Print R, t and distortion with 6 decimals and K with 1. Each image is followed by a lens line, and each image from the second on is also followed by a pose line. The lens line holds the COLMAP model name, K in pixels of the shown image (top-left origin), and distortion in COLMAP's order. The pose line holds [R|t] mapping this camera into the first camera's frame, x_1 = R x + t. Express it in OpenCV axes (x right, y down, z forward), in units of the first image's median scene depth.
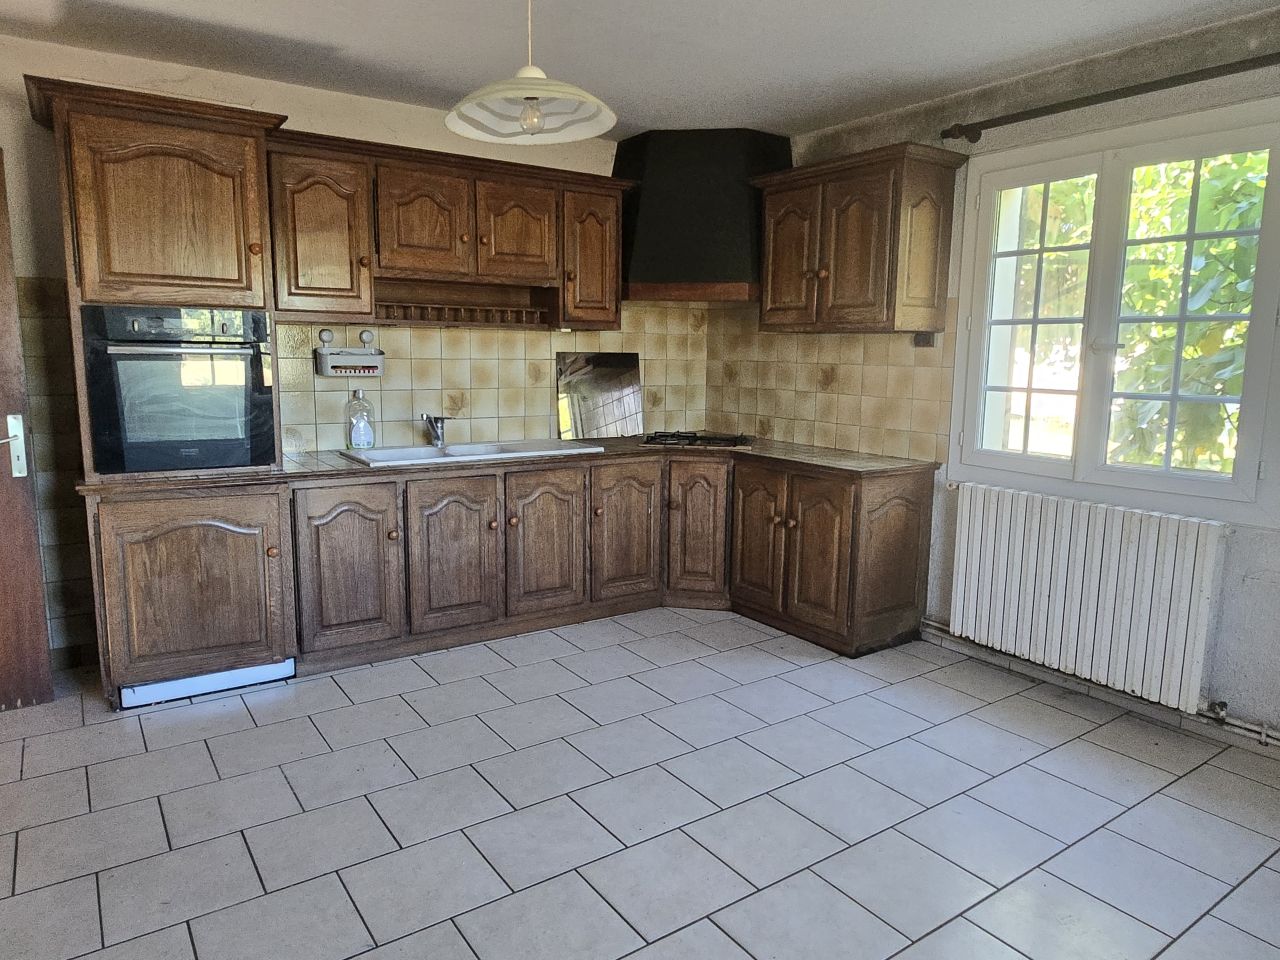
lens RADIAL K [[820.7, 0, 640.0], [0, 820.7, 480.0], [0, 0, 1]] dist [-0.019801, -0.001397]
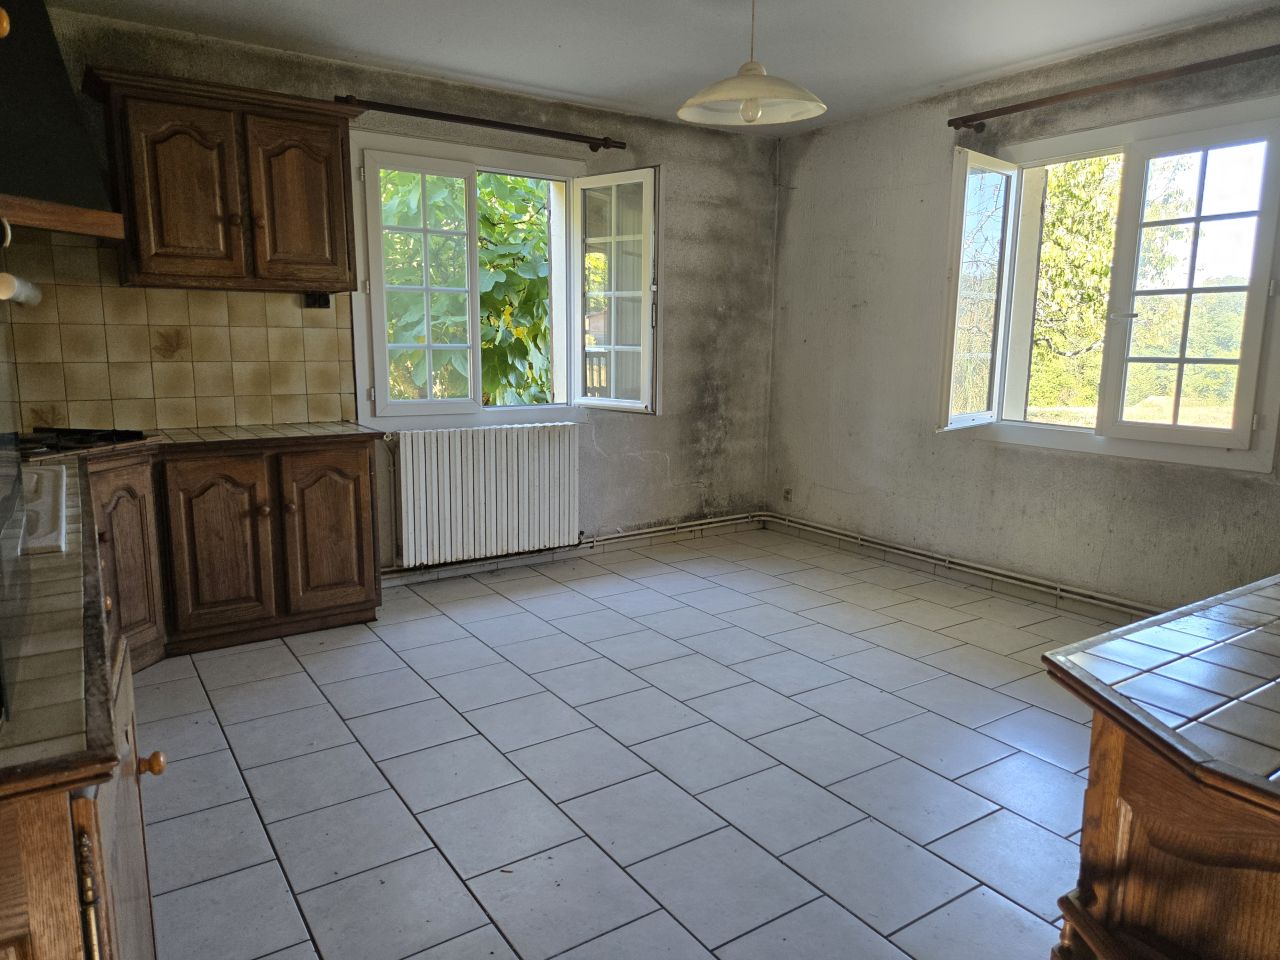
lens RADIAL K [[866.4, 0, 640.0], [0, 866.4, 480.0], [0, 0, 1]] dist [0.006048, 0.000375]
pose [[0.013275, -0.177422, 0.984045, -0.741084], [0.146995, 0.973786, 0.173589, -0.085108], [-0.989048, 0.142345, 0.039007, 0.606369]]
